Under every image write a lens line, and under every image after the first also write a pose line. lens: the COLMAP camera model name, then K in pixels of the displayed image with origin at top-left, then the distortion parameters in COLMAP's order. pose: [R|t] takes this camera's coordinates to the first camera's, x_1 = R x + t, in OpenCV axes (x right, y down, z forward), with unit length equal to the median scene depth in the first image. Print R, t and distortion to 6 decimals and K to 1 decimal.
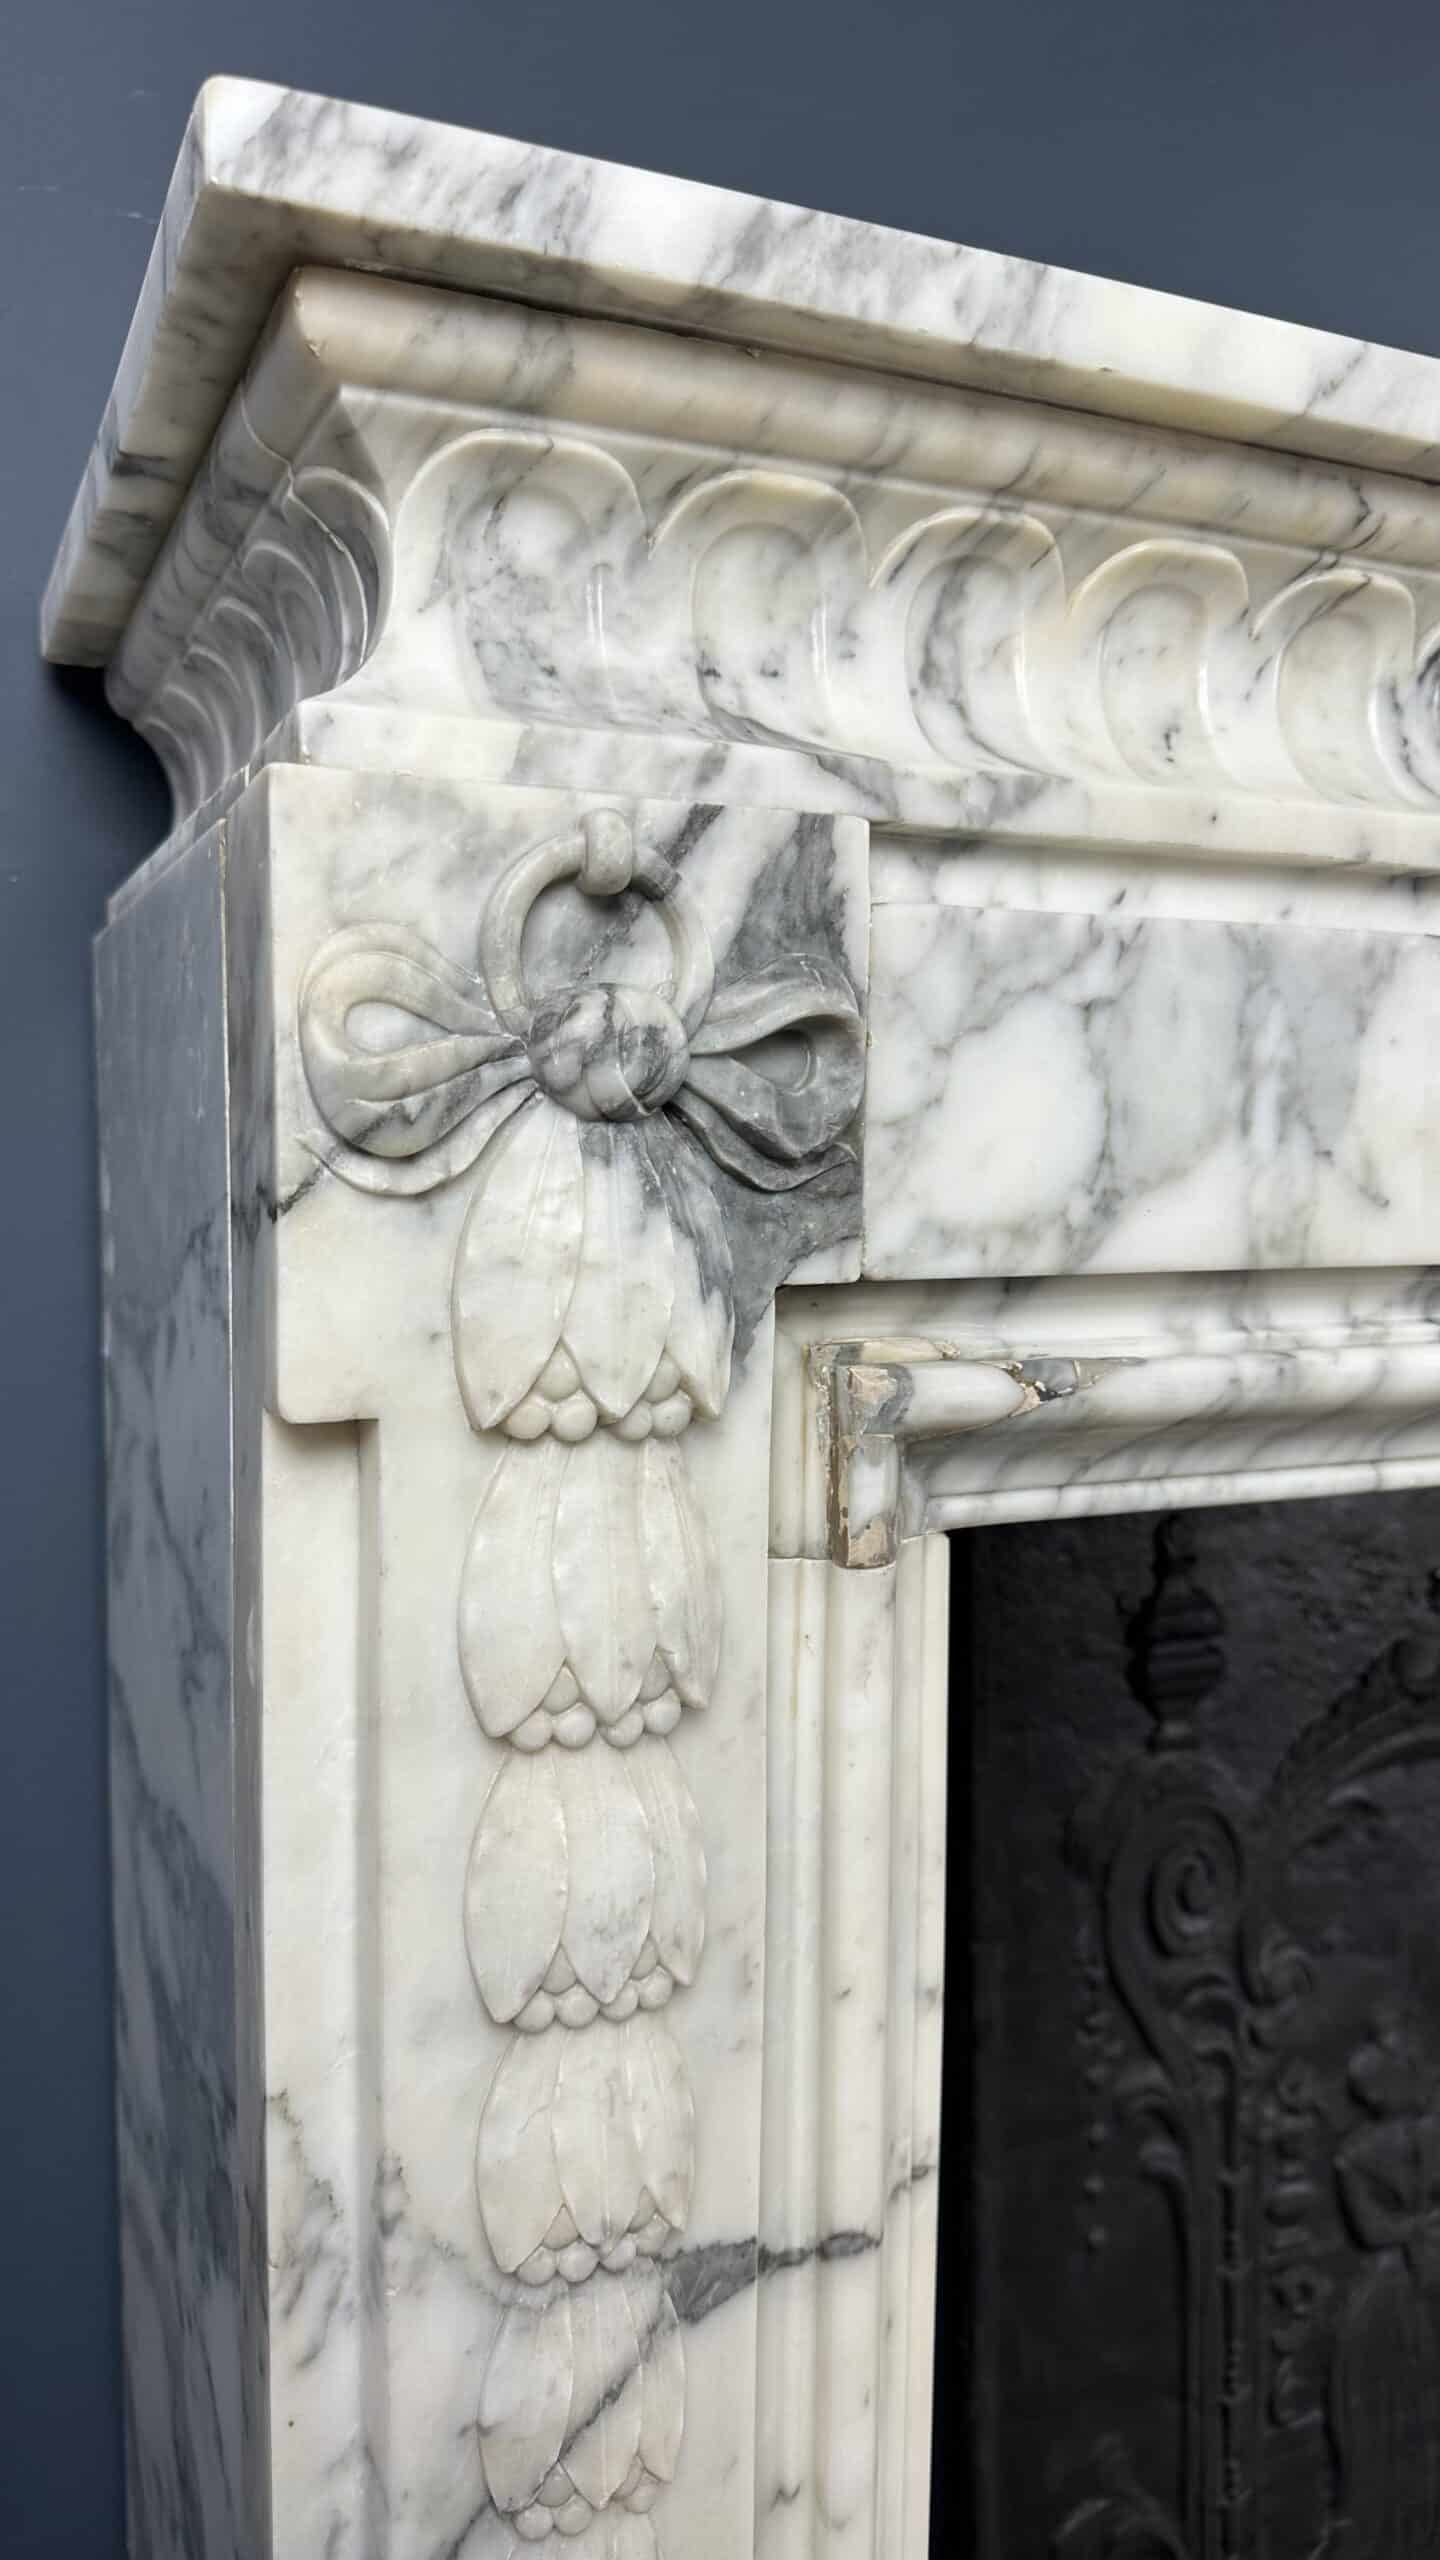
lens RADIAL K [[1809.6, 0, 720.0], [0, 1809.6, 1280.0], [0, 0, 1]] dist [0.168785, -0.357176]
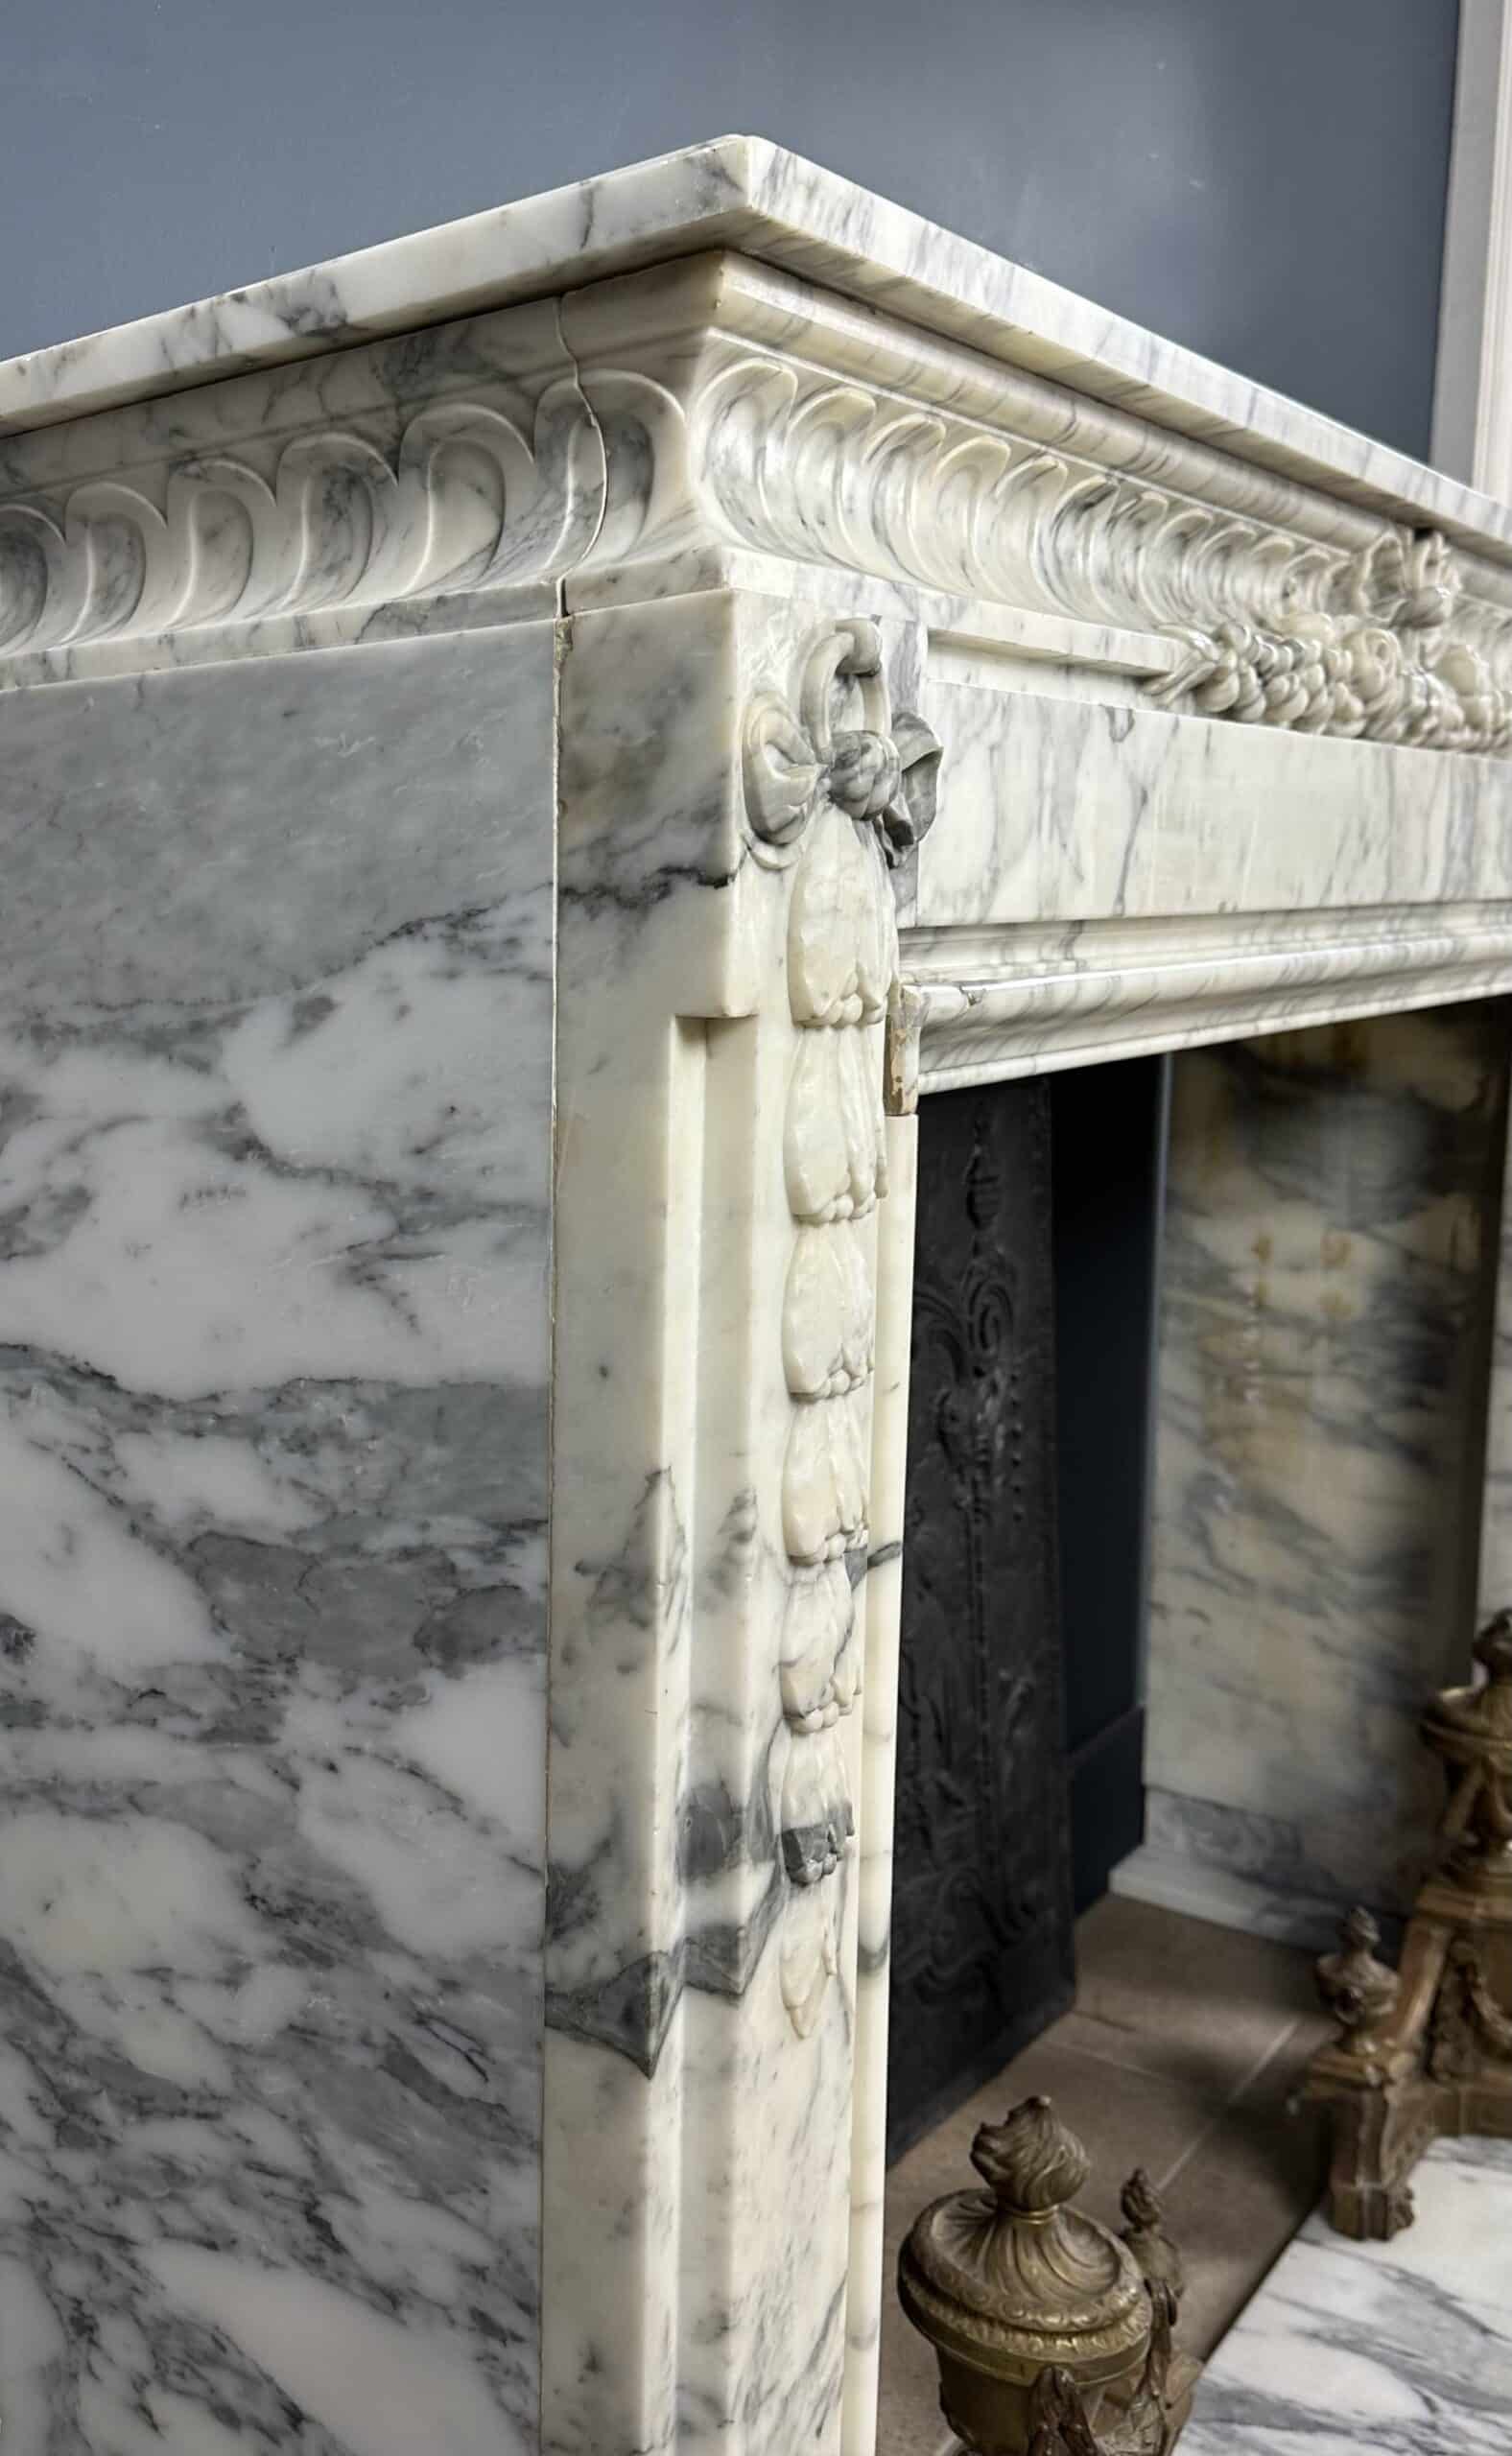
lens RADIAL K [[2359.4, 0, 438.0], [0, 2359.4, 1140.4], [0, 0, 1]] dist [0.003635, 0.023314]
pose [[0.870450, -0.046760, 0.490031, -1.324268], [0.017179, 0.997757, 0.064694, 0.047322], [-0.491958, -0.047894, 0.869301, -0.564872]]
